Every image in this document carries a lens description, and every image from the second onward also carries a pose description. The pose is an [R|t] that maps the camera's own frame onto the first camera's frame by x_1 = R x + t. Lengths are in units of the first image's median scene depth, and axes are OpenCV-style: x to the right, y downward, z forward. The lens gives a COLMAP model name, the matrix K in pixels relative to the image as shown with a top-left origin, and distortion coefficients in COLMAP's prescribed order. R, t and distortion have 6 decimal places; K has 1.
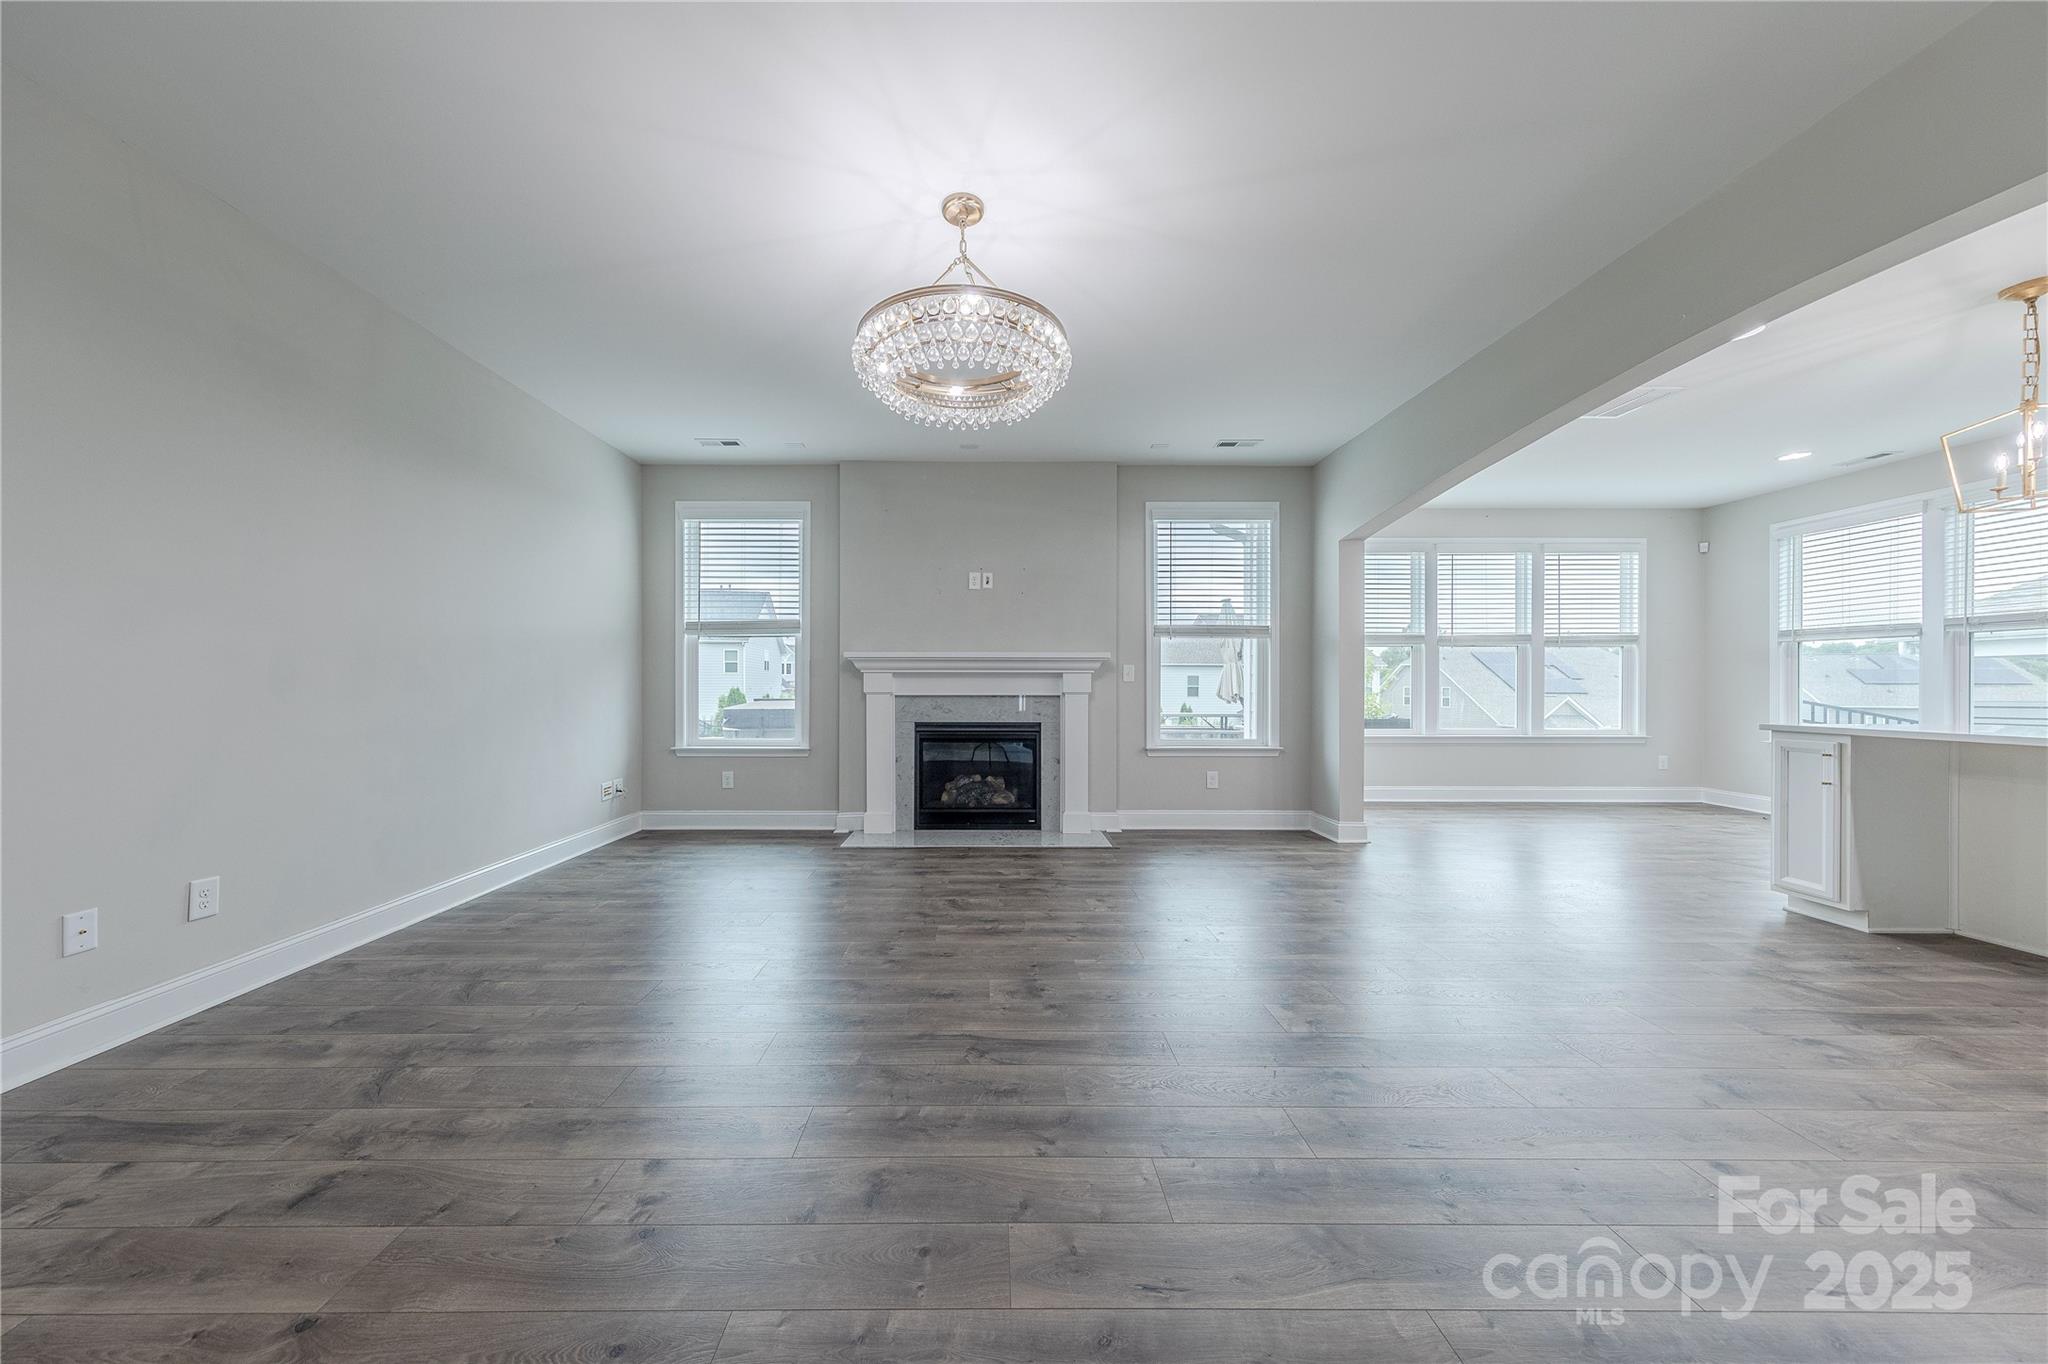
lens RADIAL K [[686.5, 0, 995.8], [0, 686.5, 688.1], [0, 0, 1]] dist [0.002764, 0.000043]
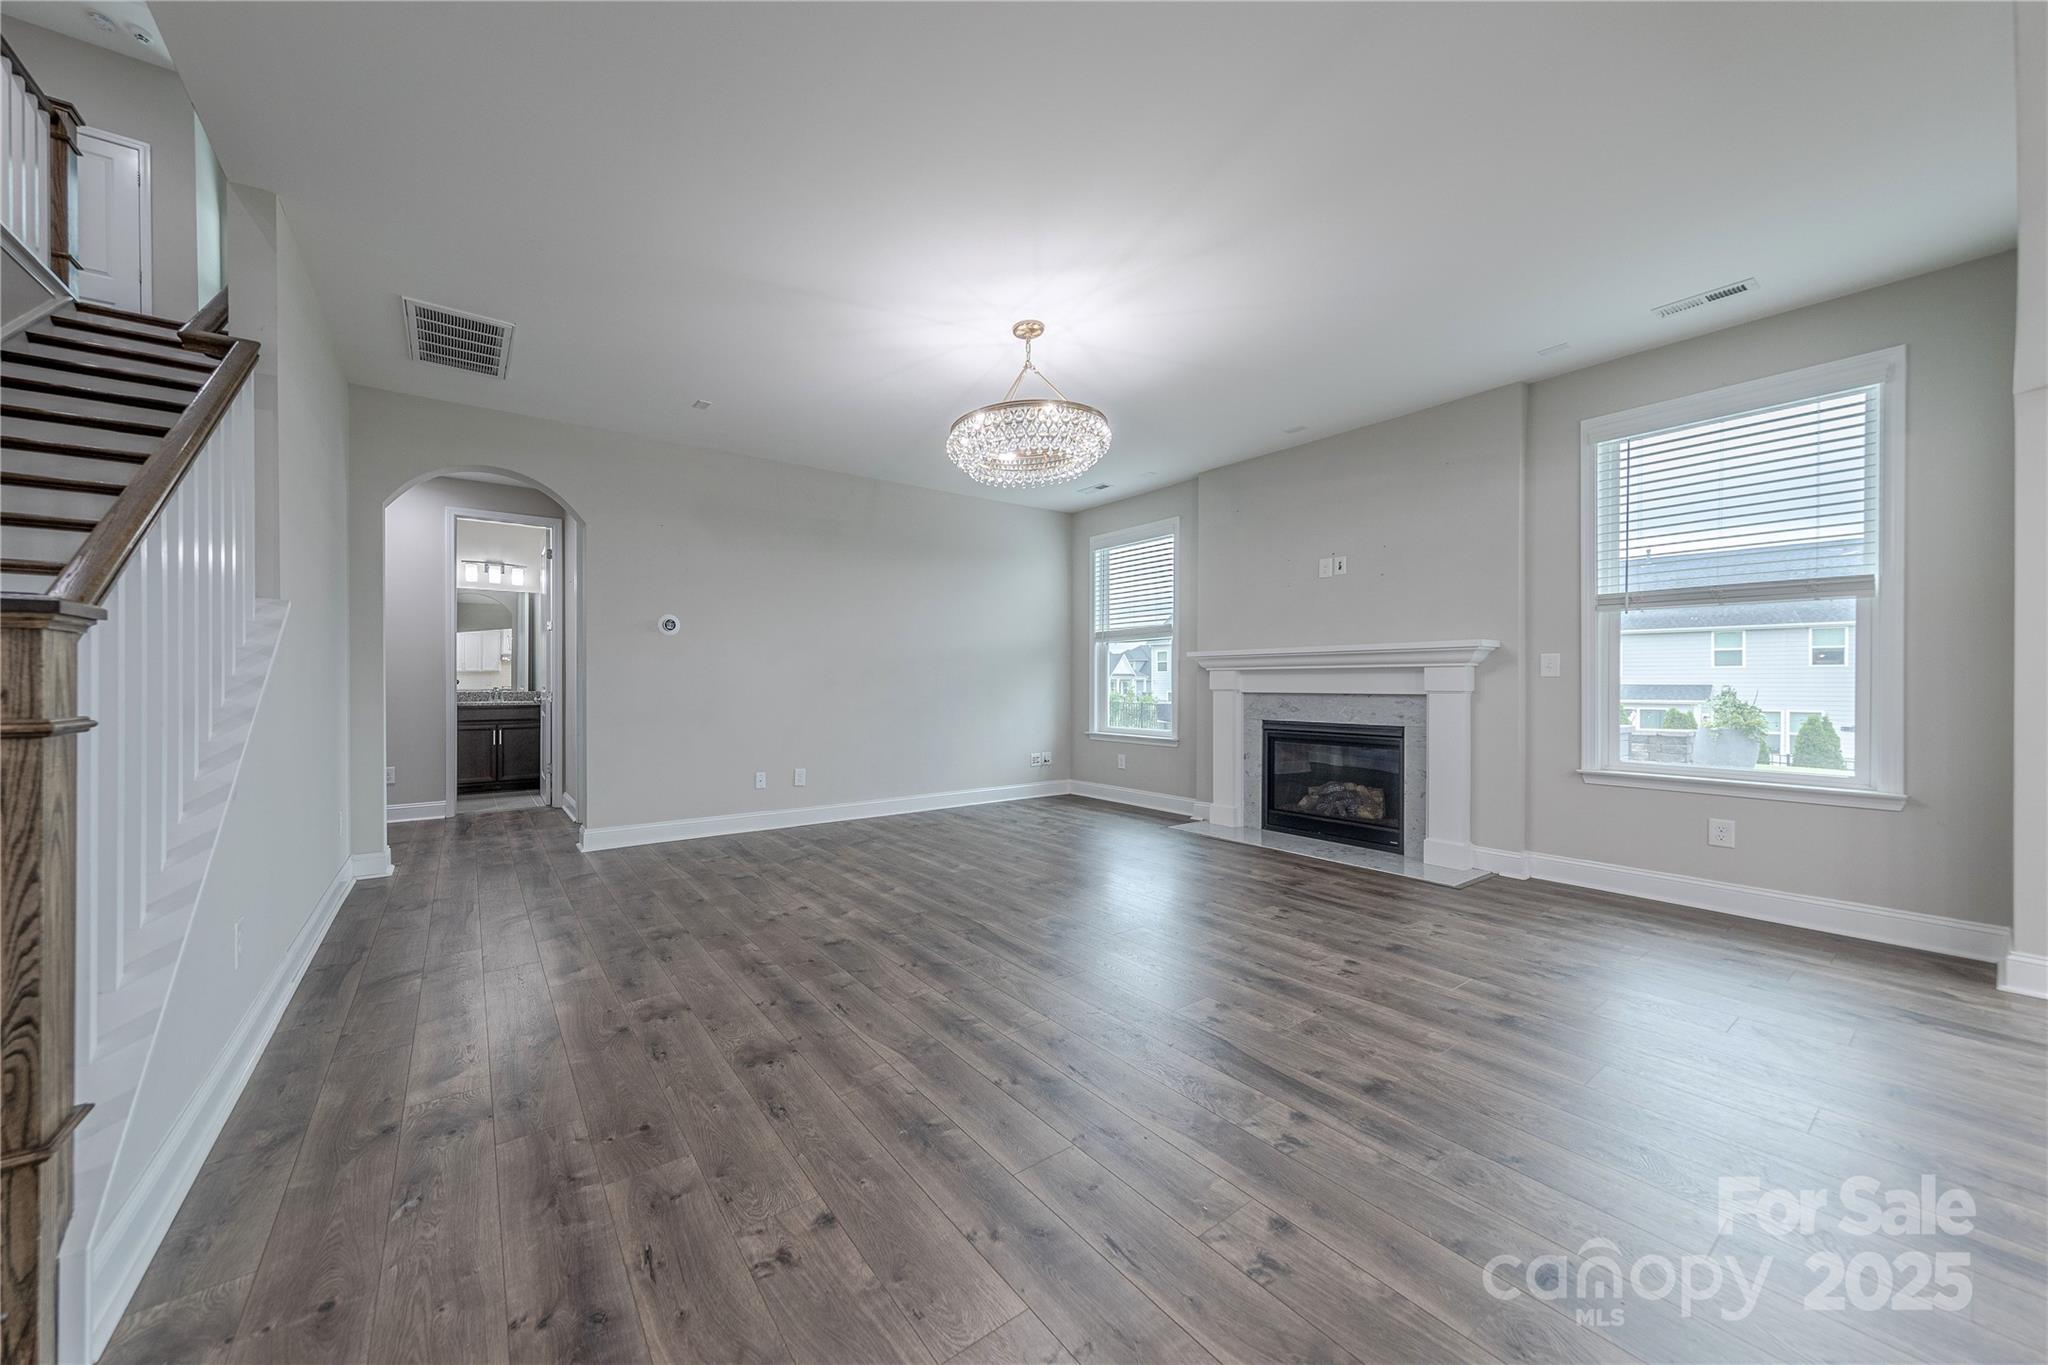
lens RADIAL K [[714.1, 0, 925.5], [0, 714.1, 687.8], [0, 0, 1]] dist [0.008207, -0.000034]
pose [[0.539975, 0.003816, -0.841672, 0.490888], [-0.001017, 0.999992, 0.003882, -0.000160], [0.841681, -0.001240, 0.539974, 0.036763]]
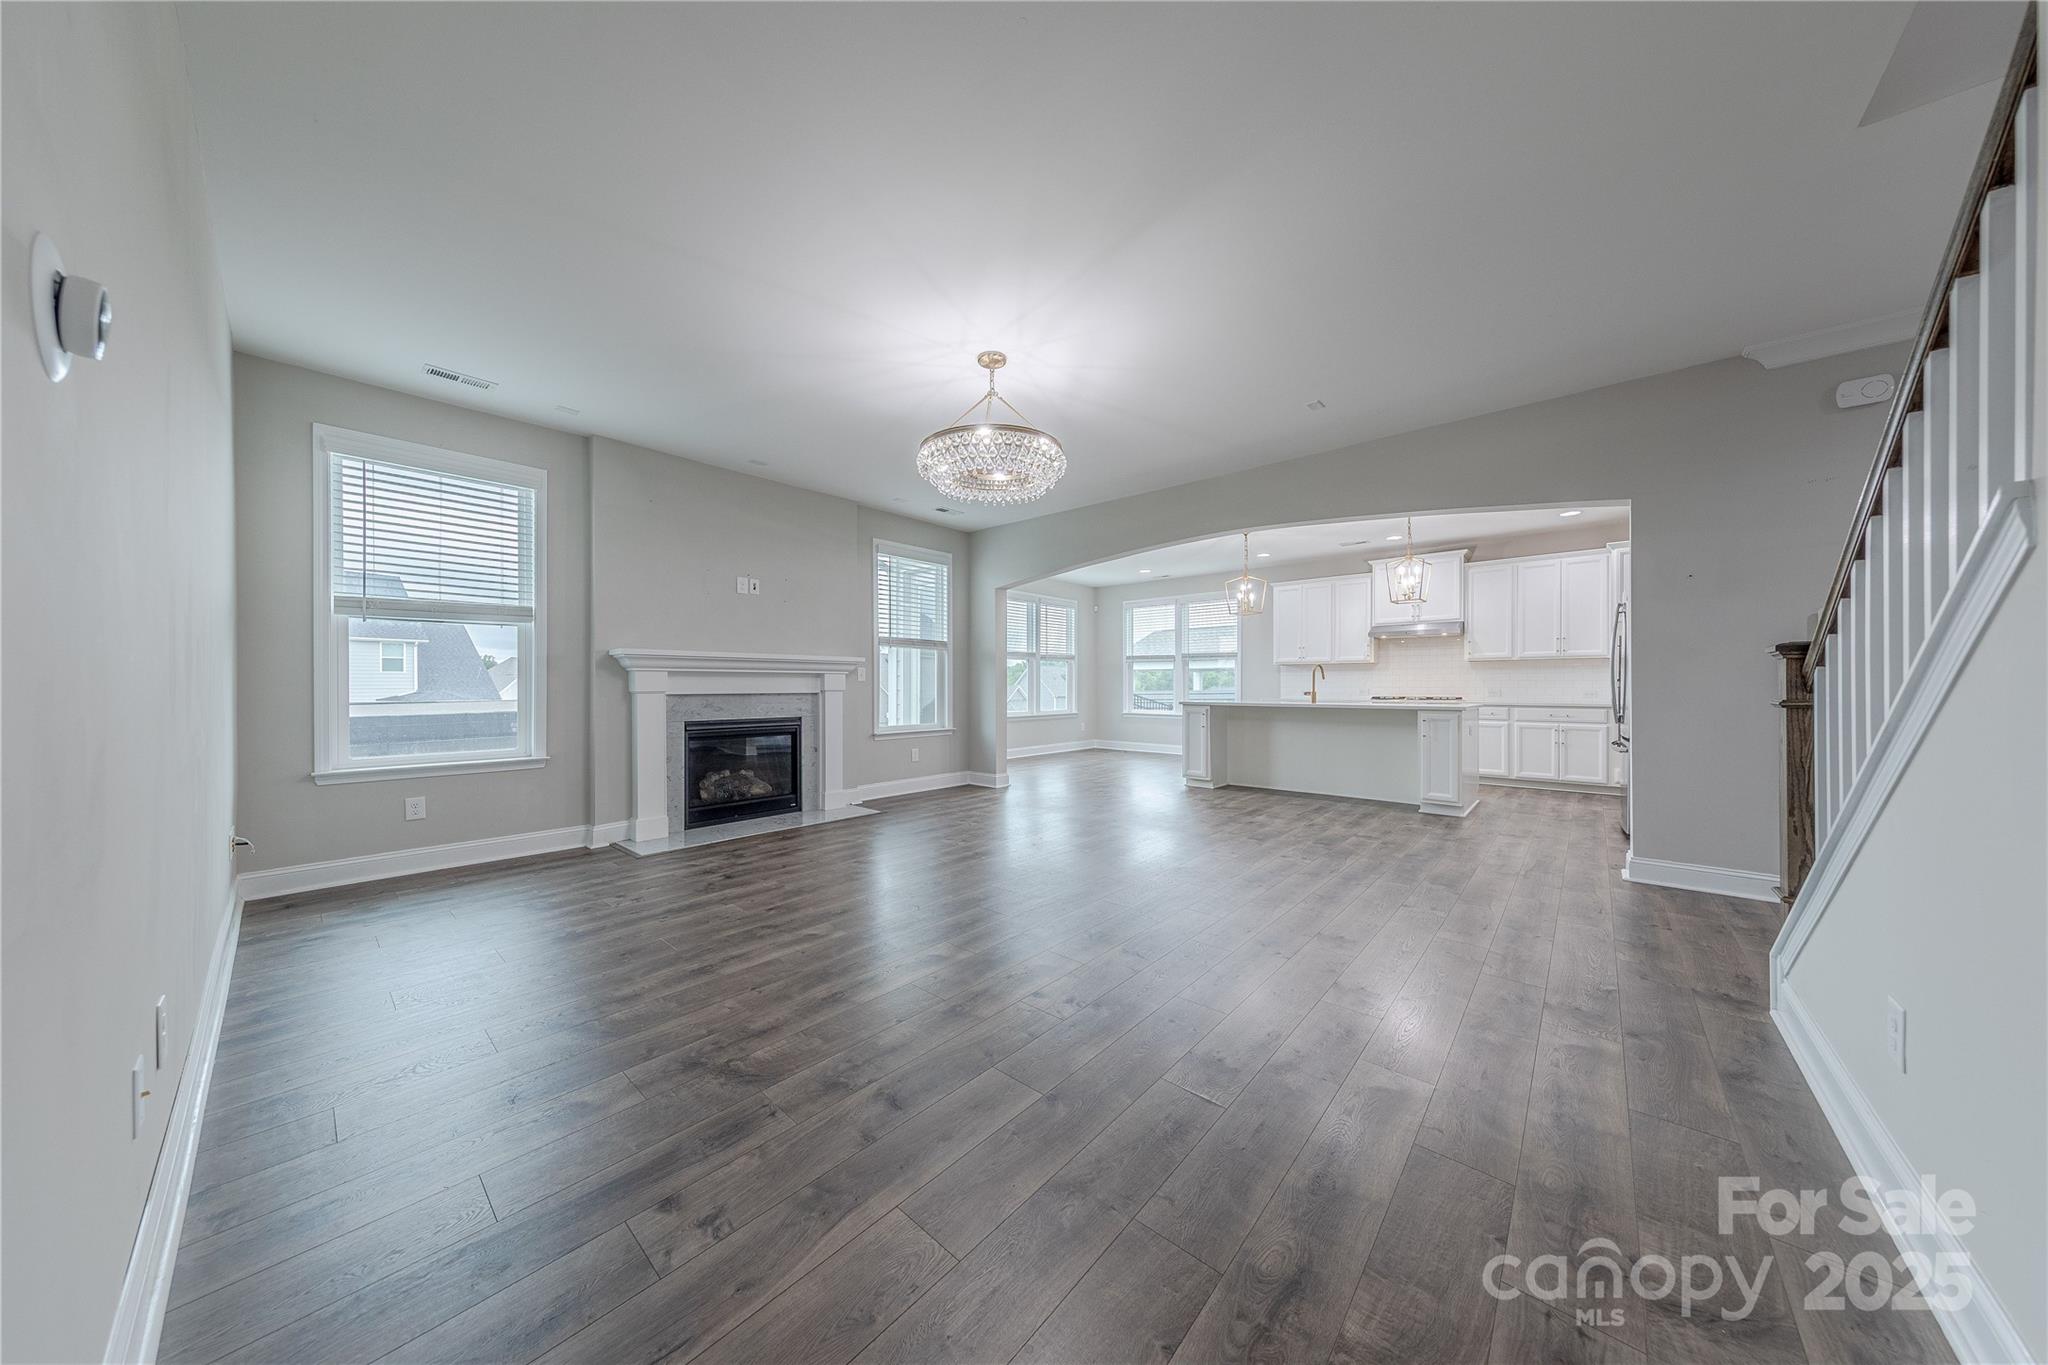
lens RADIAL K [[644.1, 0, 1018.9], [0, 644.1, 684.4], [0, 0, 1]] dist [0.009031, -0.000203]
pose [[0.663498, -0.000385, 0.748178, -0.500020], [0.003750, 0.999989, -0.002811, 0.000834], [-0.748169, 0.004671, 0.663492, 0.021544]]
